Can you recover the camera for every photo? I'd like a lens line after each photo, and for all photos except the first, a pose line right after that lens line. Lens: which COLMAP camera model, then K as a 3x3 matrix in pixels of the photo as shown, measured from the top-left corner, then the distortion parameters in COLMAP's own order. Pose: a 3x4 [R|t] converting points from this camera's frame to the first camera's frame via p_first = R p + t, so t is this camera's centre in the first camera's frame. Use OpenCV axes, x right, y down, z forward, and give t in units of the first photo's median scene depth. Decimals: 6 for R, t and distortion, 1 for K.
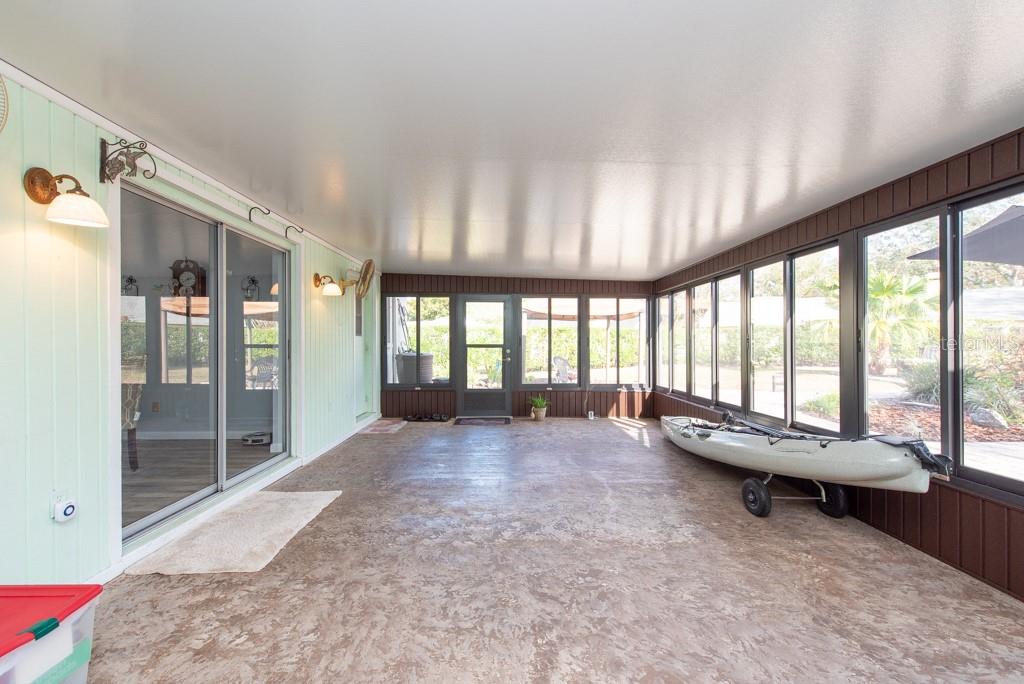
lens RADIAL K [[406.6, 0, 512.0], [0, 406.6, 342.0], [0, 0, 1]] dist [0.006894, -0.000603]
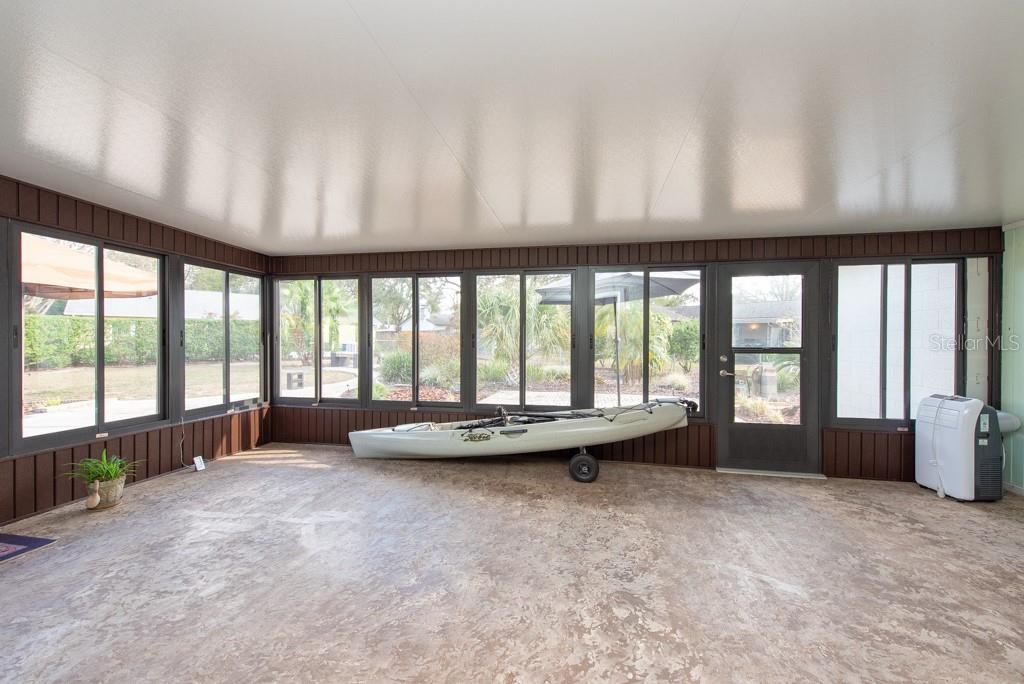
lens RADIAL K [[406.6, 0, 512.0], [0, 406.6, 342.0], [0, 0, 1]] dist [0.006894, -0.000603]
pose [[0.202412, -0.003372, 0.979295, -0.688704], [-0.008148, 0.999954, 0.005127, -0.001999], [-0.979267, -0.009017, 0.202375, 1.047945]]
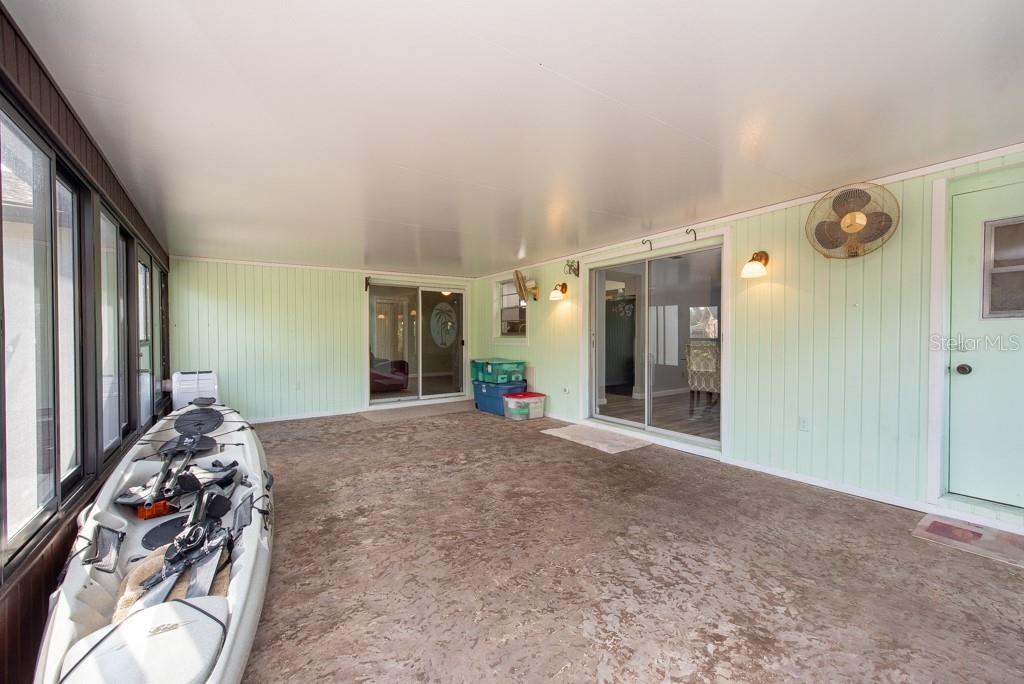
lens RADIAL K [[390.7, 0, 504.0], [0, 390.7, 340.4], [0, 0, 1]] dist [0.002438, 0.000091]
pose [[-0.834800, 0.008204, -0.550492, 0.648069], [0.004071, 0.999954, 0.008729, 0.007196], [0.550538, 0.005045, -0.834795, 2.238004]]
